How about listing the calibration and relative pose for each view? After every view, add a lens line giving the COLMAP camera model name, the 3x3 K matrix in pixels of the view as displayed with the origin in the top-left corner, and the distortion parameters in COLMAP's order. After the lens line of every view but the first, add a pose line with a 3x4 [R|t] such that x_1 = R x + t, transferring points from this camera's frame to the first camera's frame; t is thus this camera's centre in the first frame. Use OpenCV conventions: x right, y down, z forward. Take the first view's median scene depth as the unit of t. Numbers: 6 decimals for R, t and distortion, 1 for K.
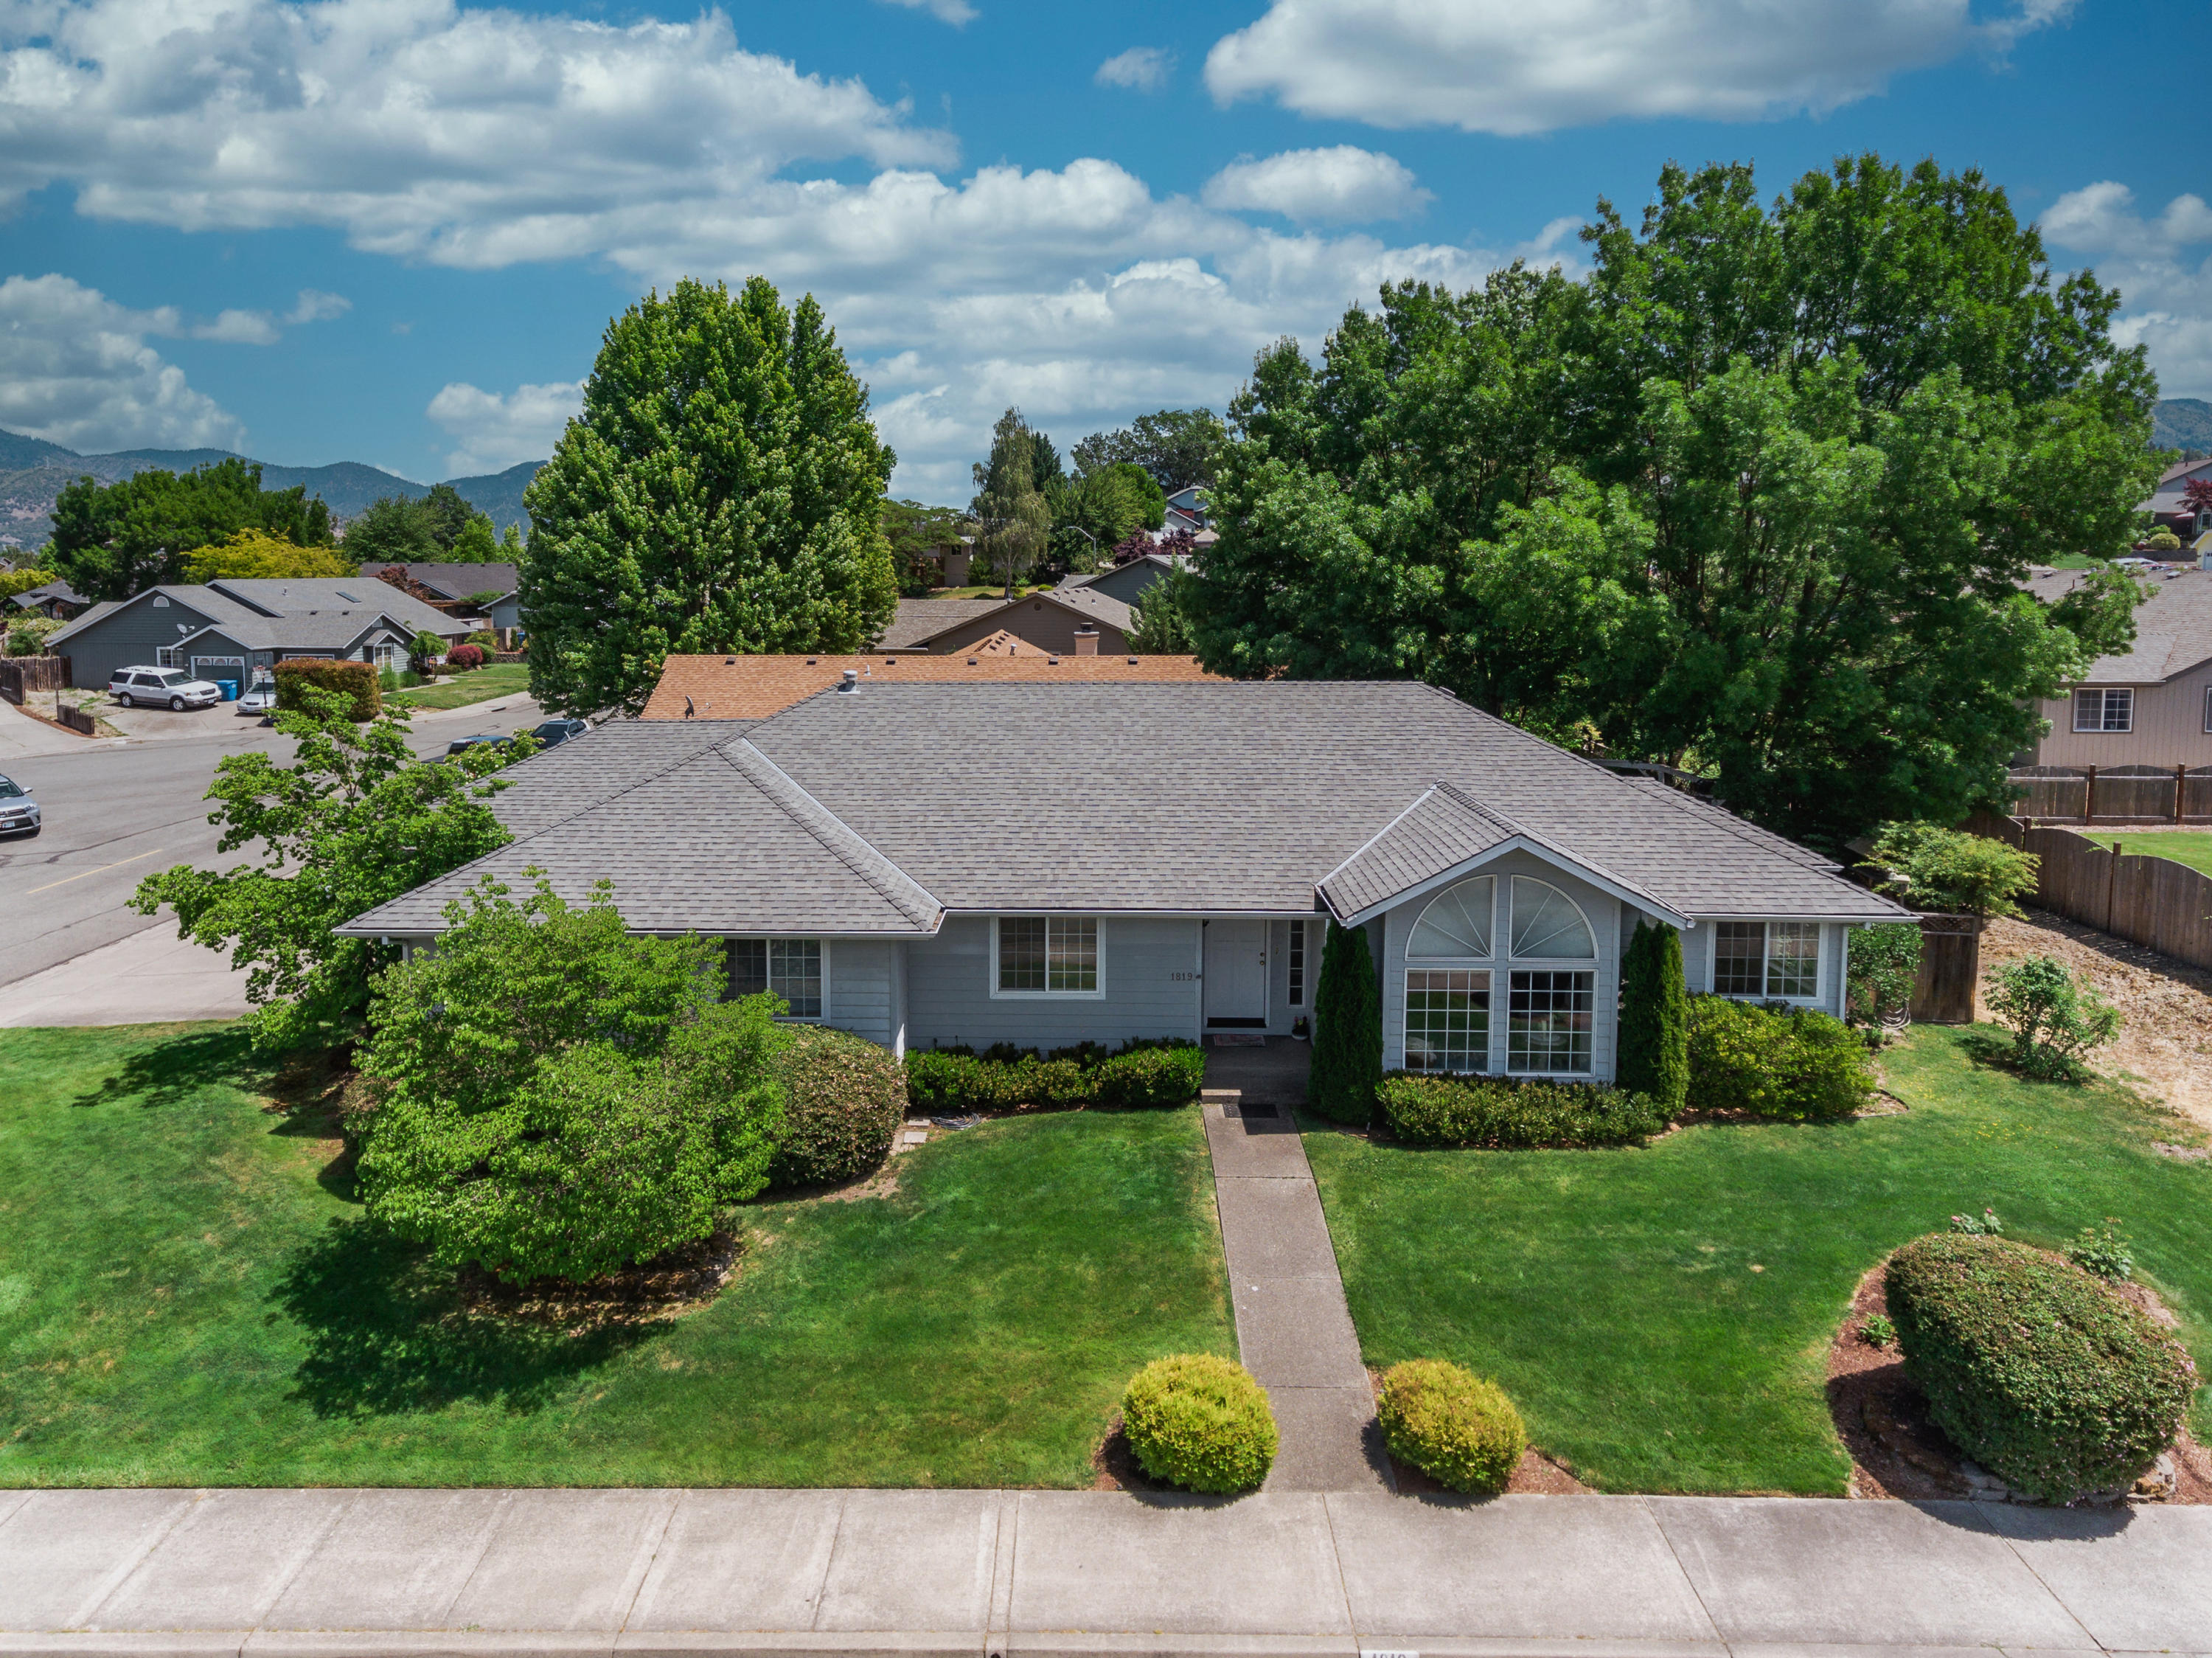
lens RADIAL K [[1361.2, 0, 1084.0], [0, 1361.2, 781.4], [0, 0, 1]] dist [0.023338, -0.005158]
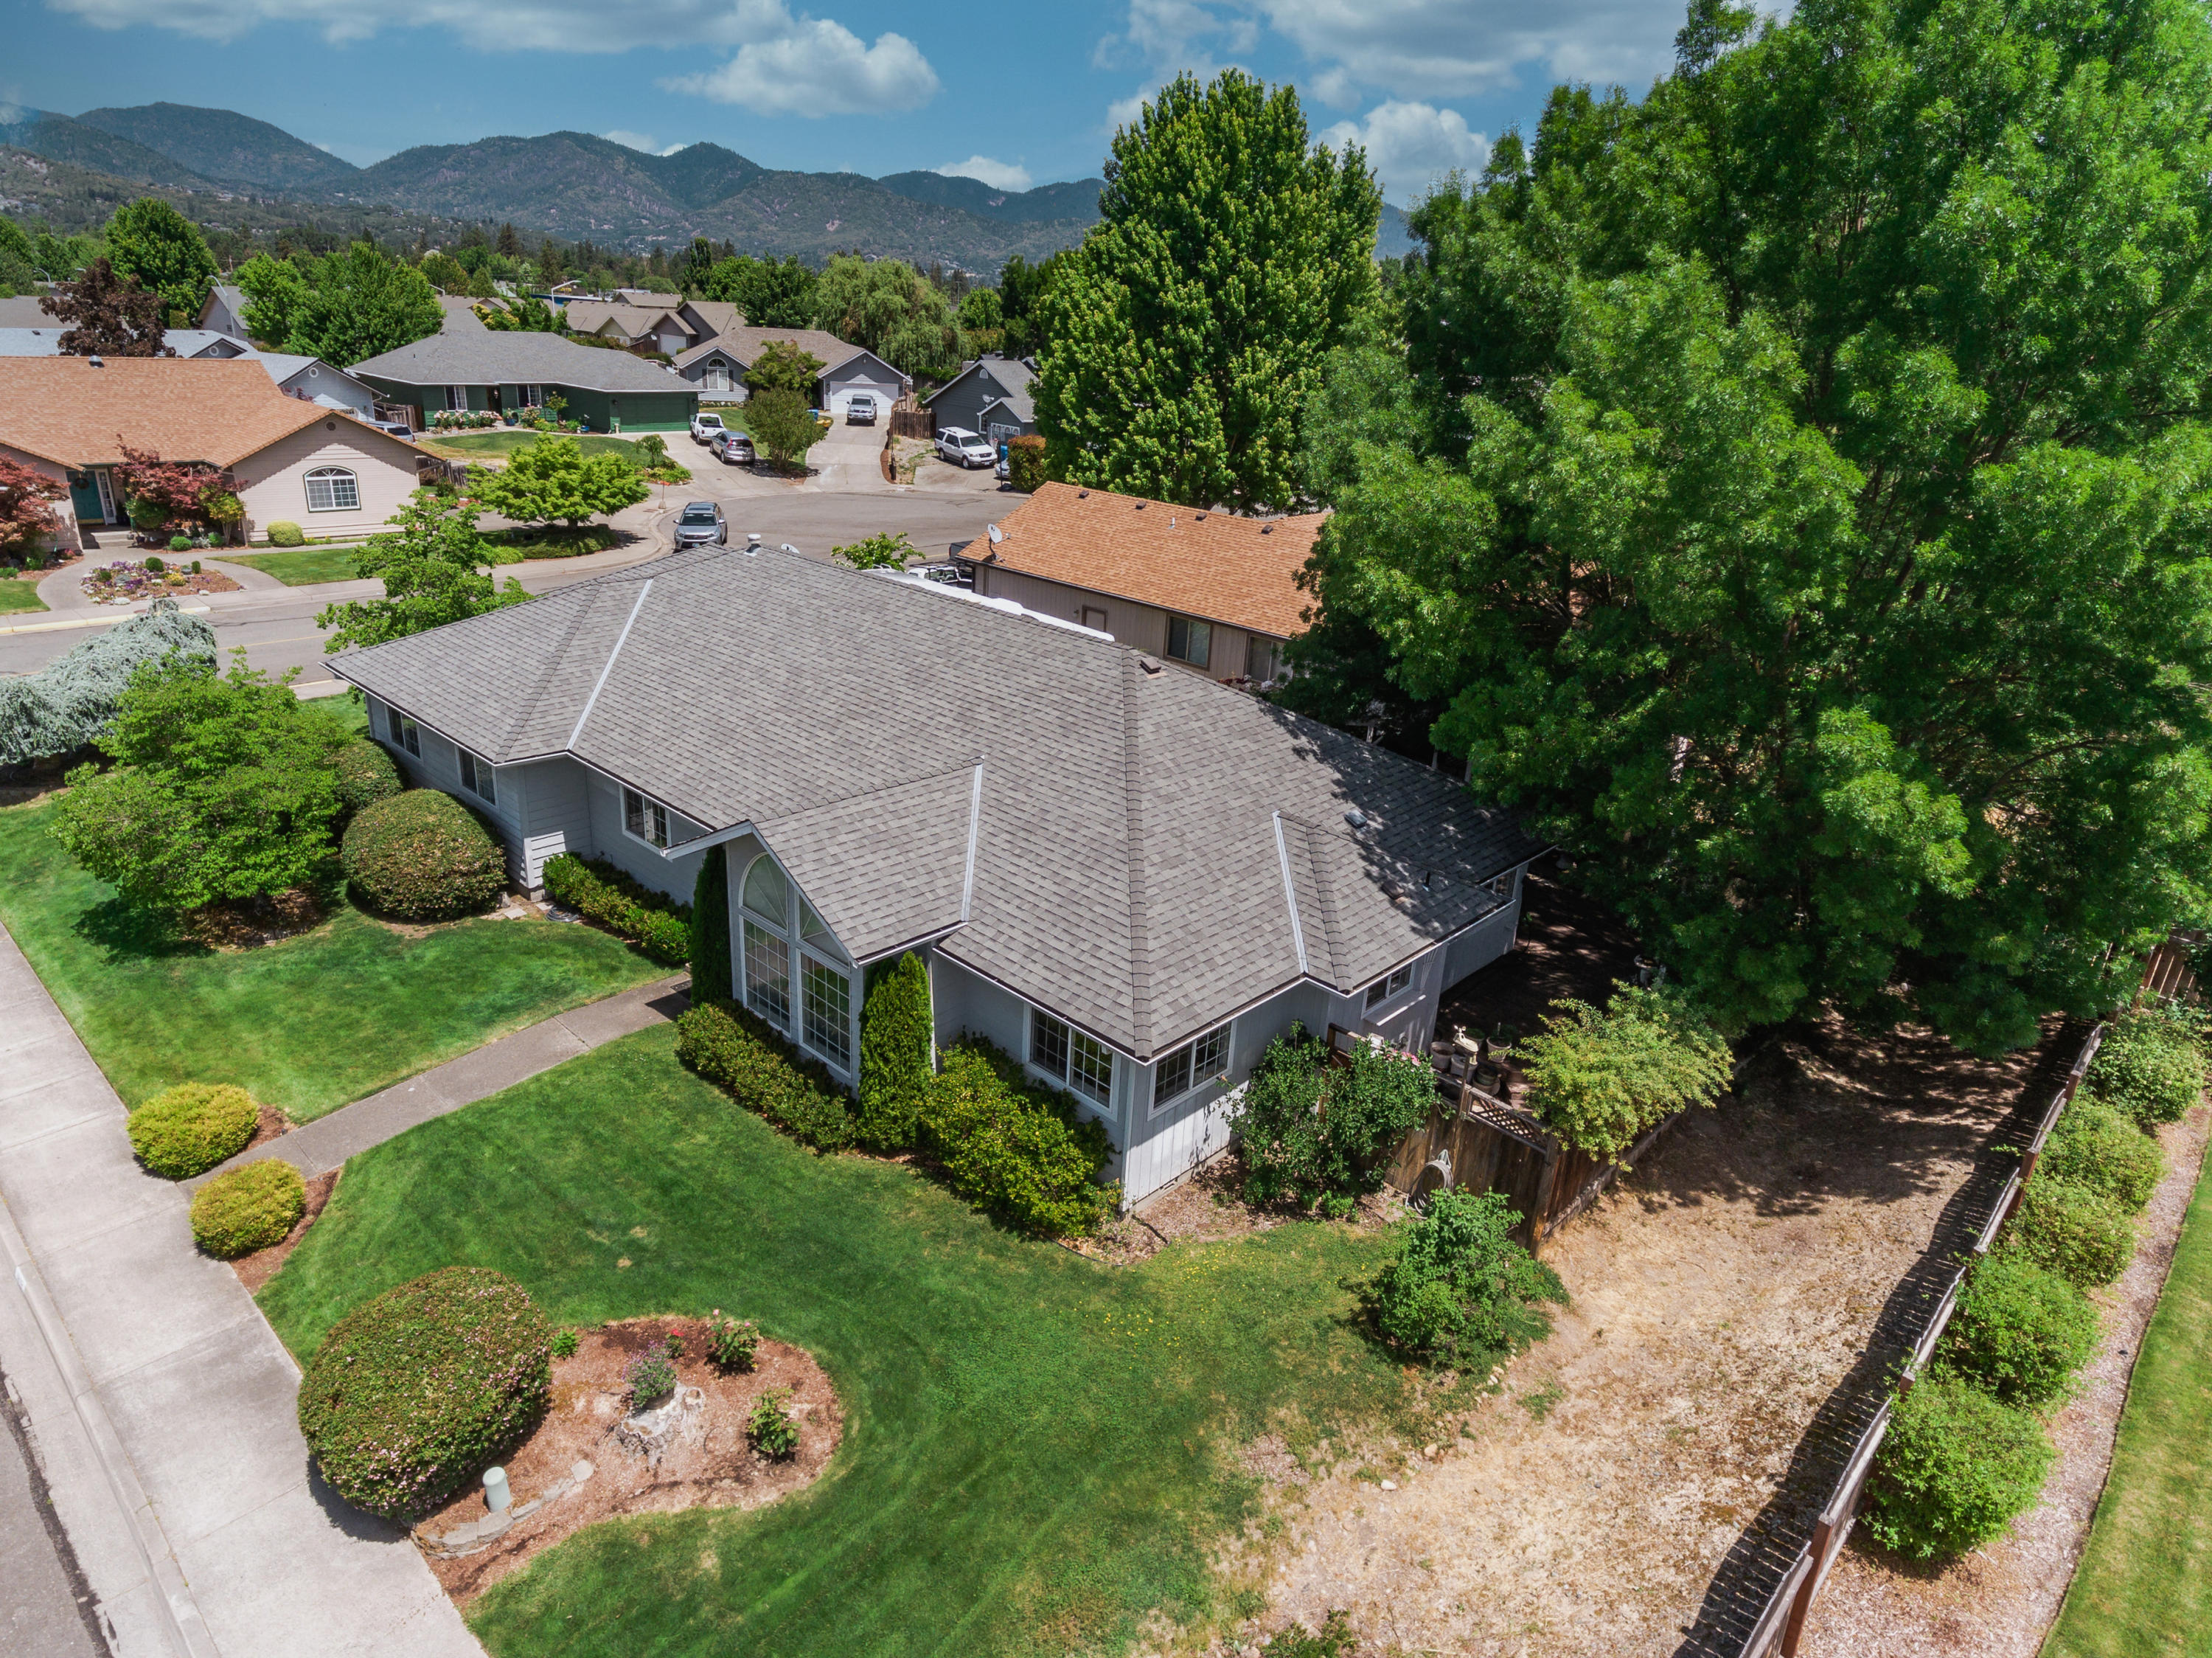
lens RADIAL K [[1361.2, 0, 1081.8], [0, 1361.2, 879.8], [0, 0, 1]] dist [0.023338, -0.005158]
pose [[0.724495, 0.309692, -0.615790, 1.102012], [-0.163904, 0.945161, 0.282501, -0.237608], [0.669509, -0.103740, 0.735524, 0.414791]]
